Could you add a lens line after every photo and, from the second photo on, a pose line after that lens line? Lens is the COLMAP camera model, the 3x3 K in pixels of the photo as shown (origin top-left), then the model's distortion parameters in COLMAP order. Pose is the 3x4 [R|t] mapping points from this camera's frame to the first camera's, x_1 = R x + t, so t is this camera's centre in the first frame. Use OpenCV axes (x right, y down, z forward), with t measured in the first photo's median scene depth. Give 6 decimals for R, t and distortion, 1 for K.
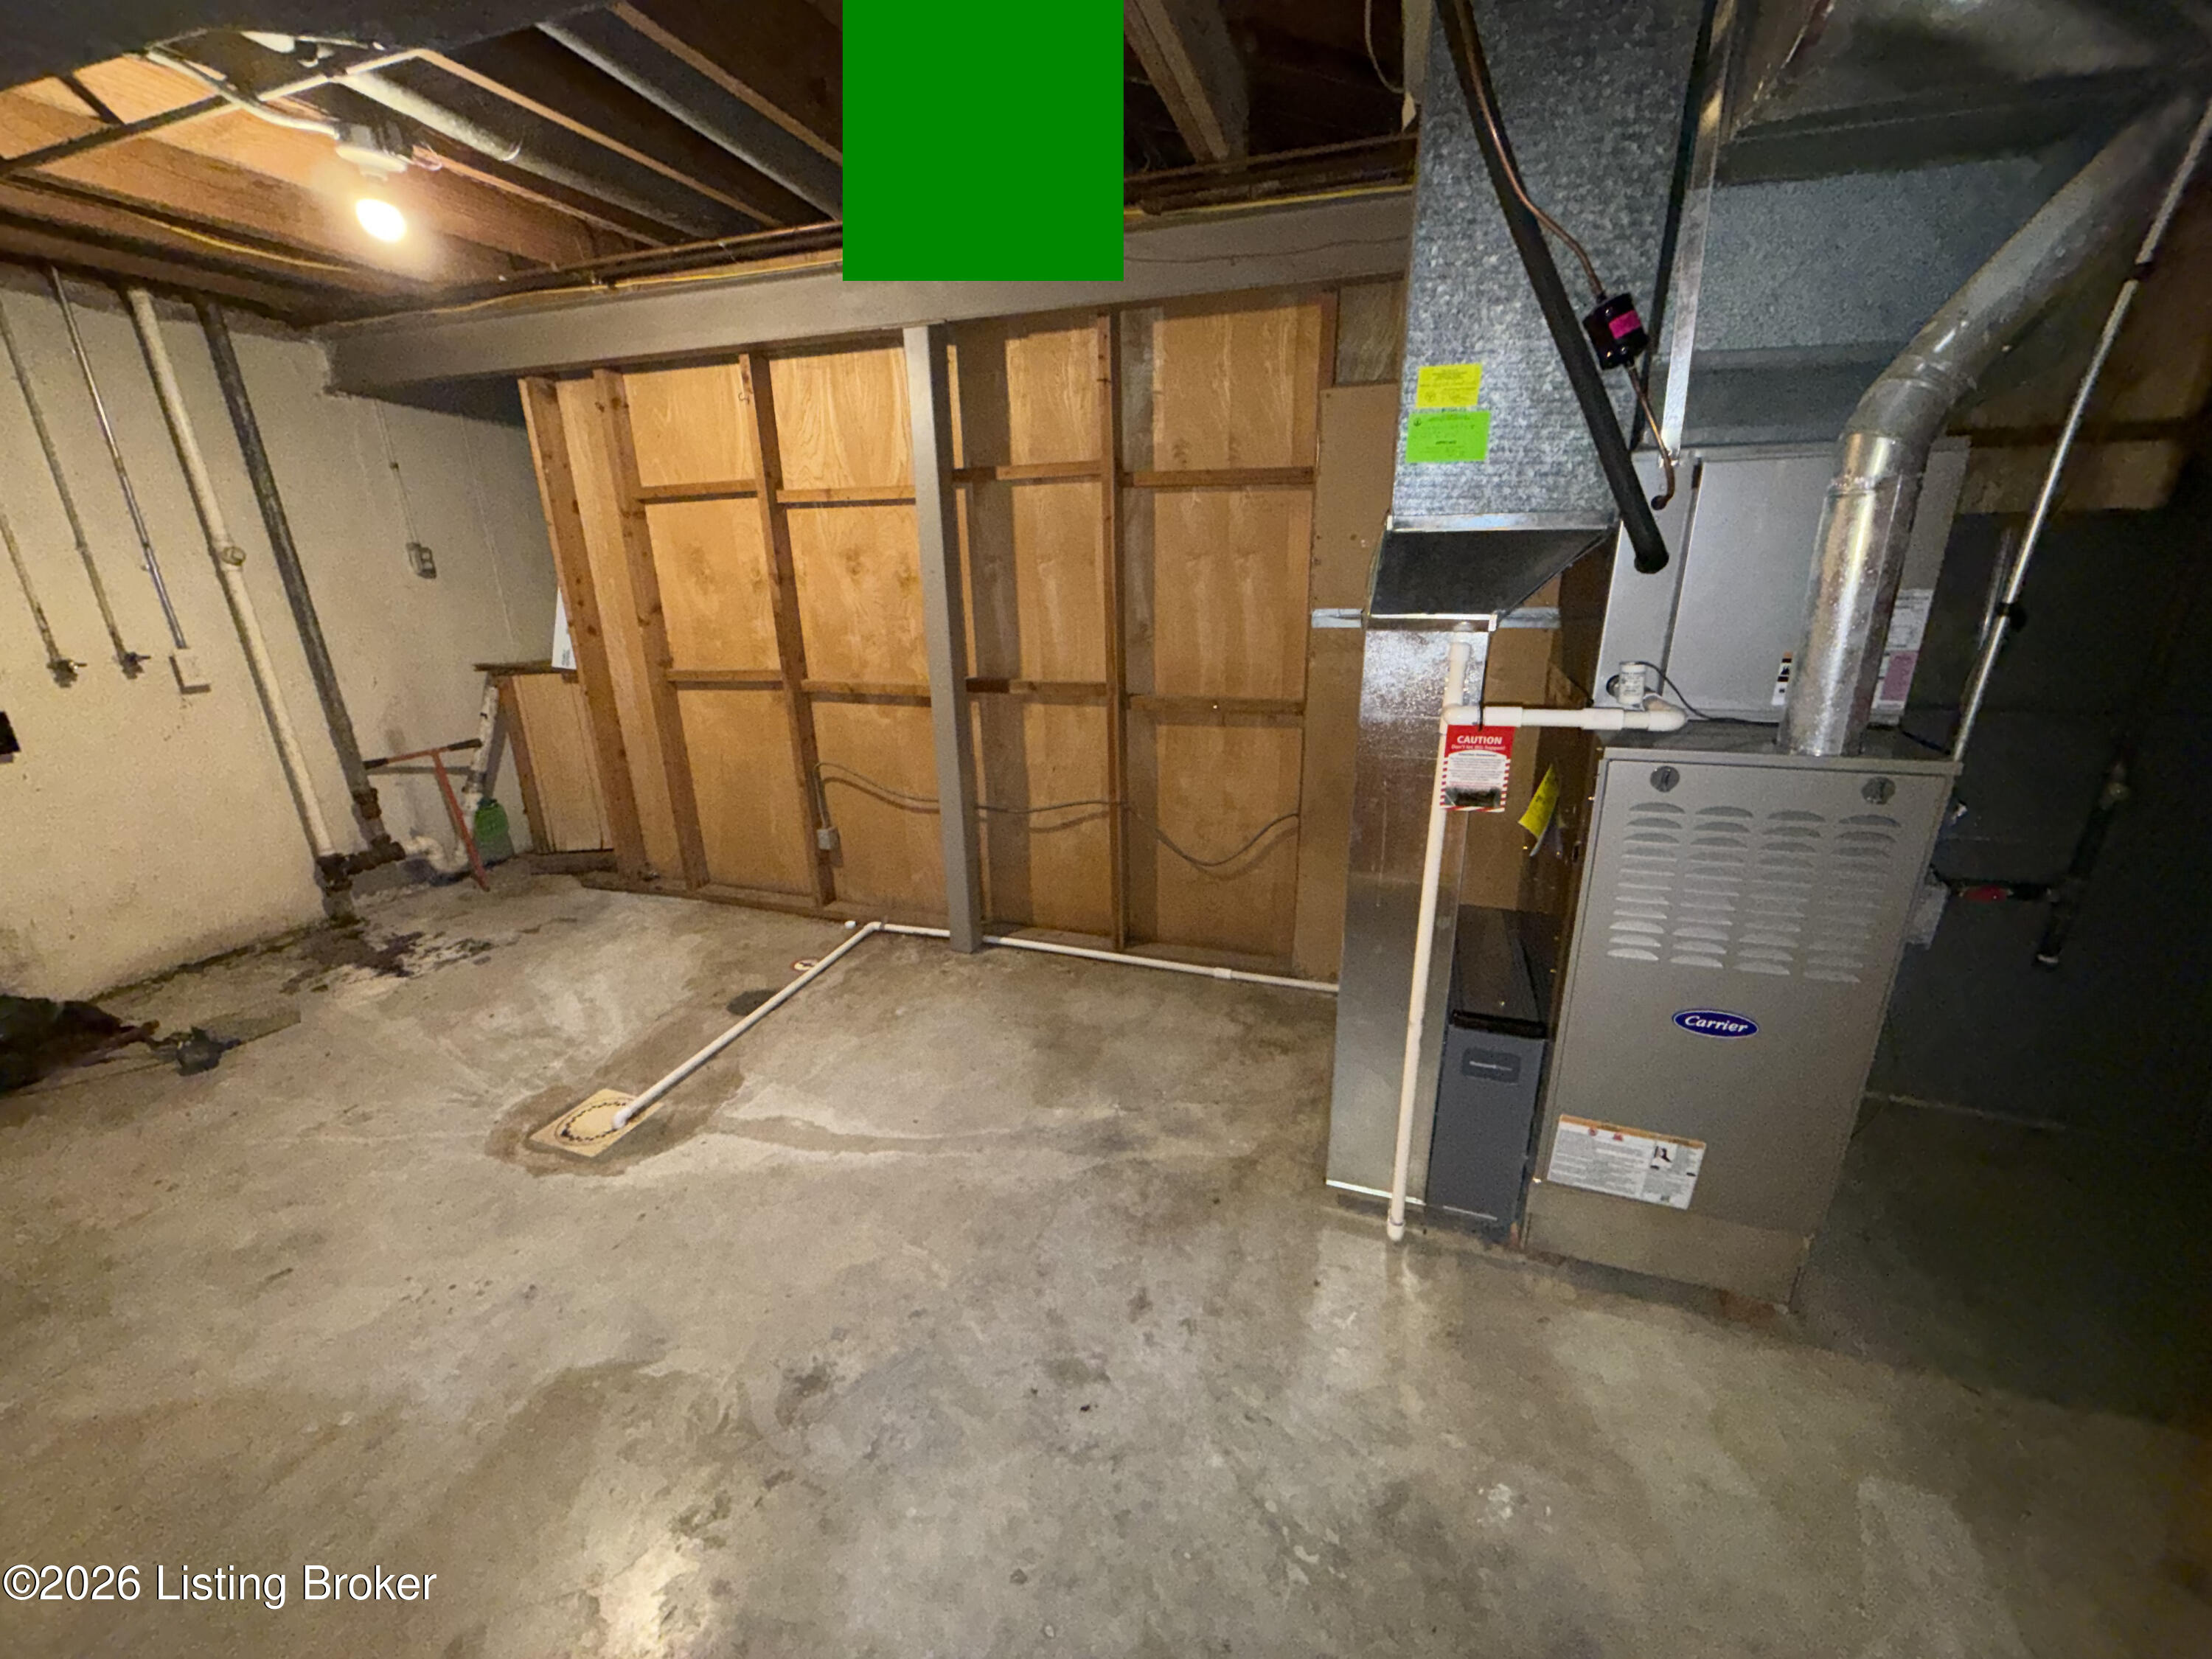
lens RADIAL K [[876.4, 0, 1106.0], [0, 876.4, 829.5], [0, 0, 1]] dist [0.009761, 0.000303]
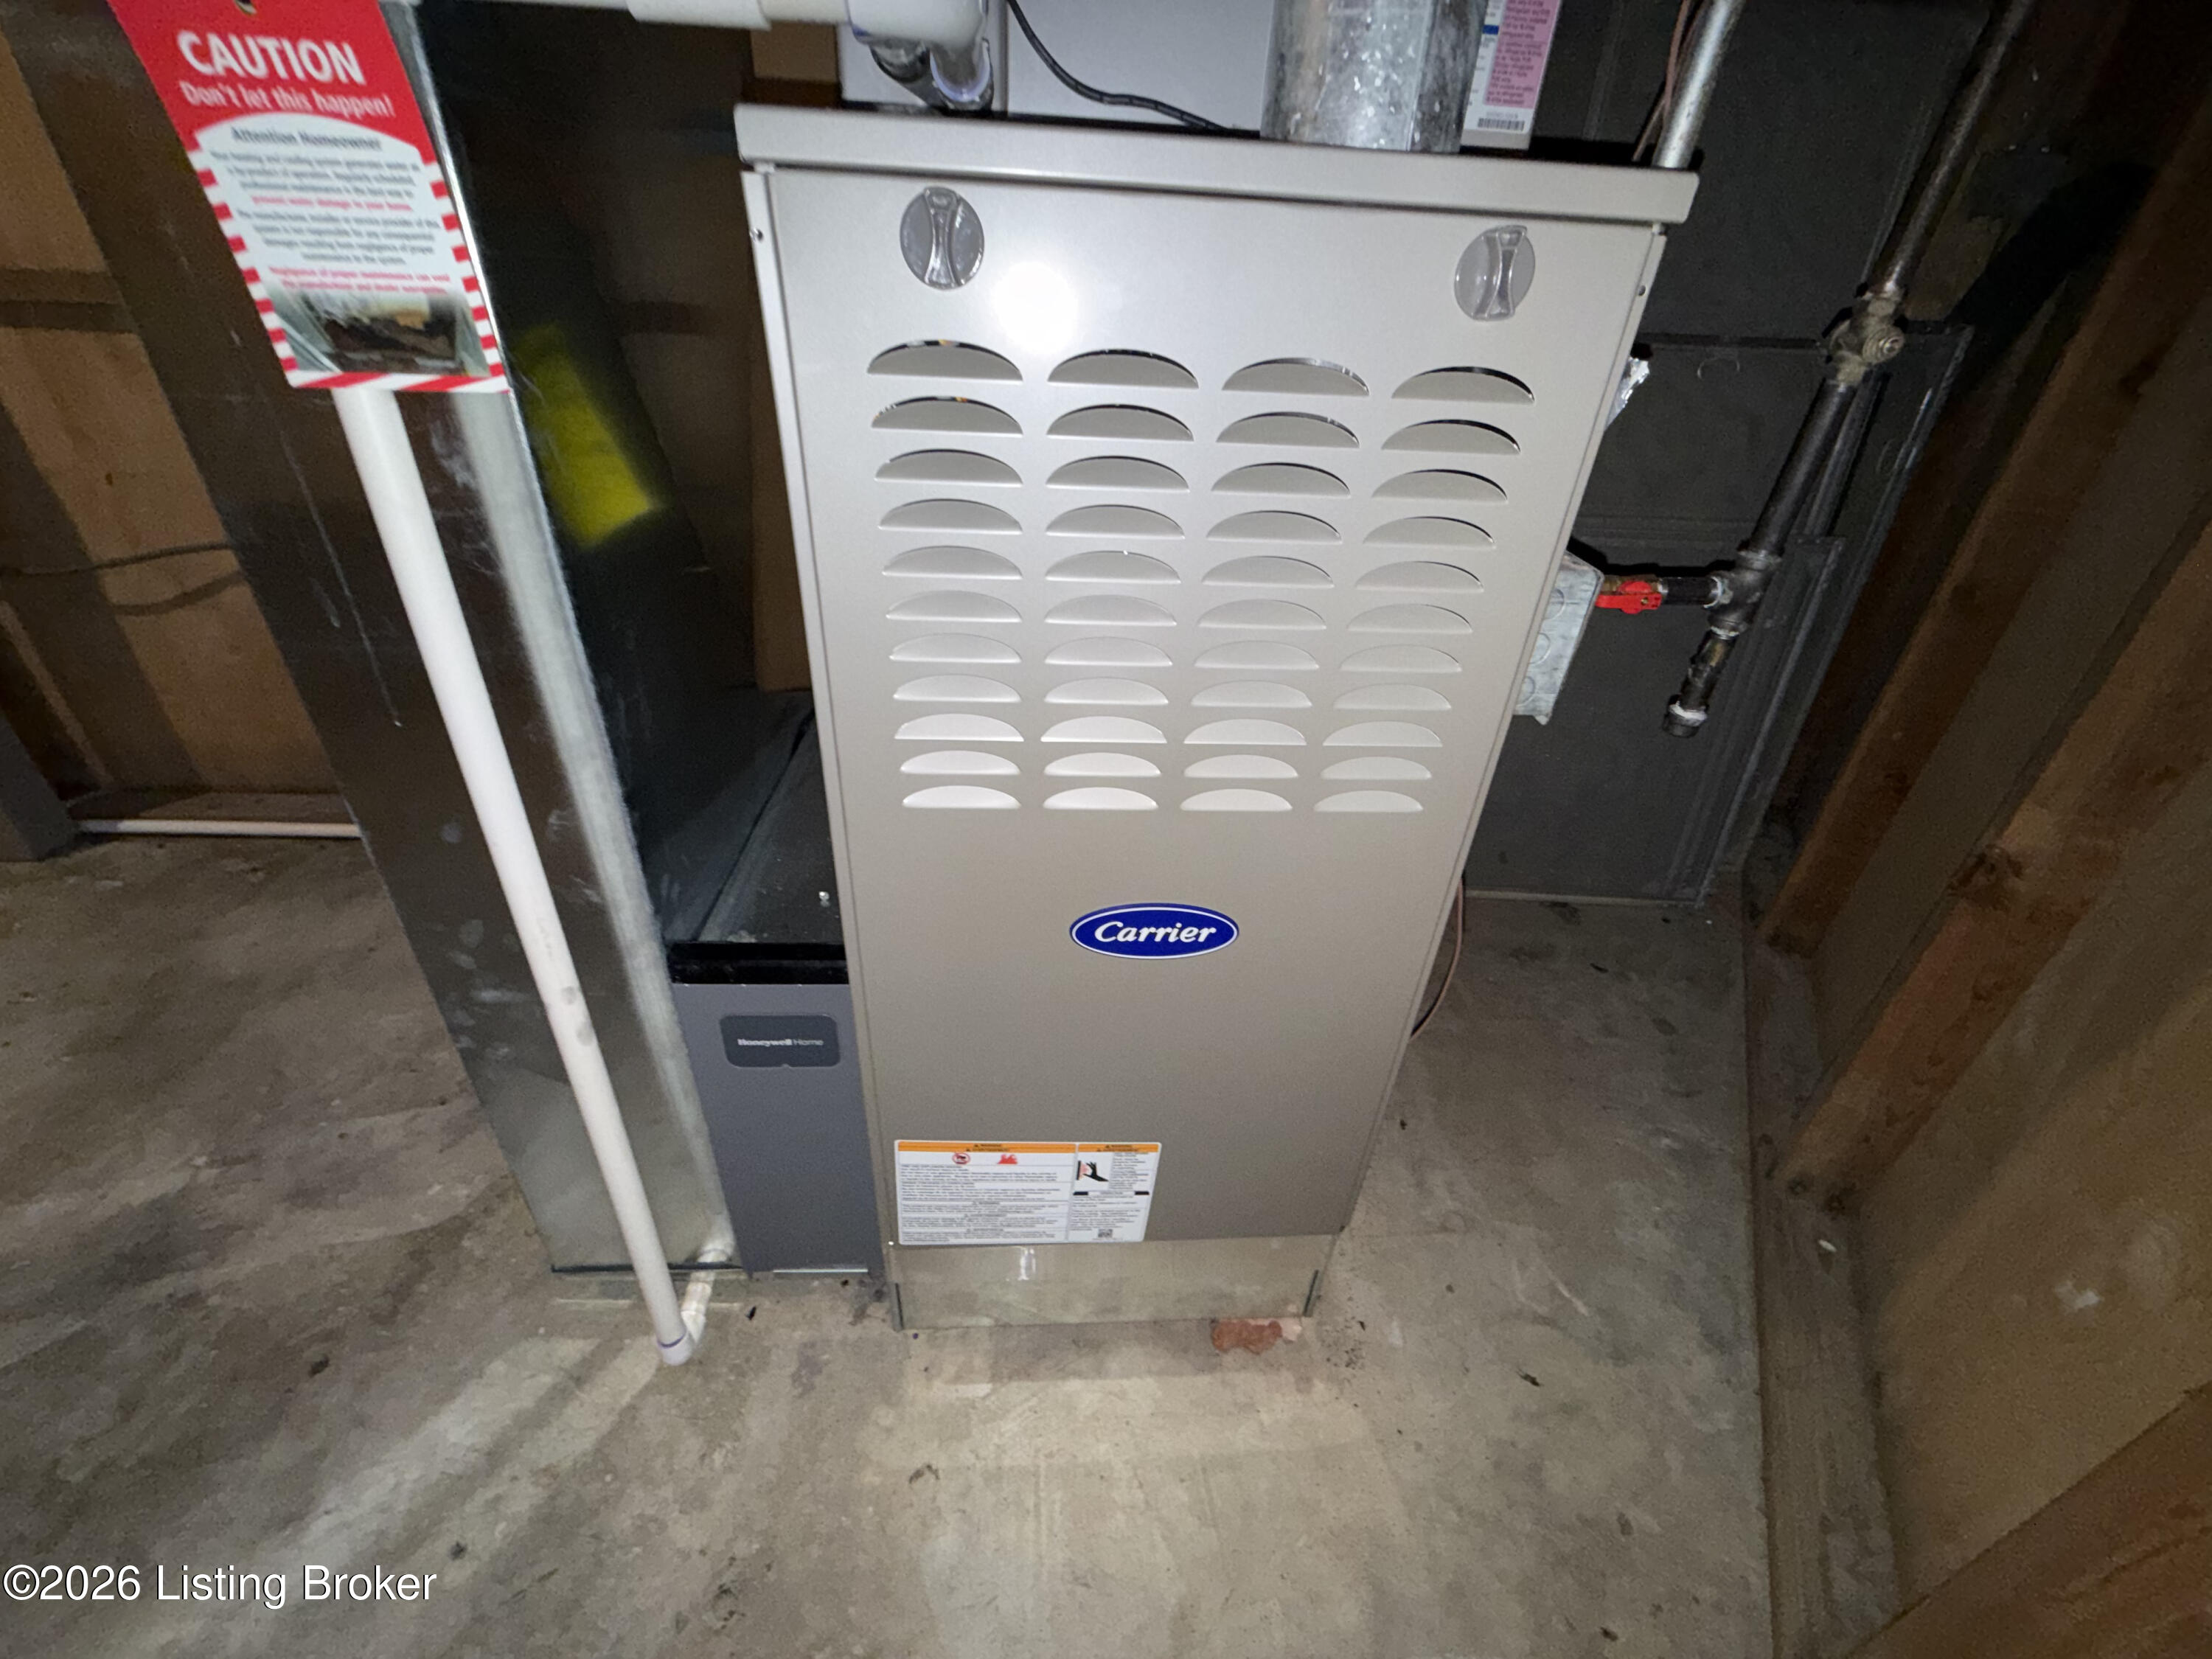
lens RADIAL K [[872.0, 0, 1100.1], [0, 872.0, 825.6], [0, 0, 1]] dist [-0.002458, -0.000538]
pose [[0.925303, -0.138272, 0.353123, 0.484282], [0.052969, 0.969155, 0.240692, 0.059009], [-0.375512, -0.204009, 0.904086, 0.584872]]
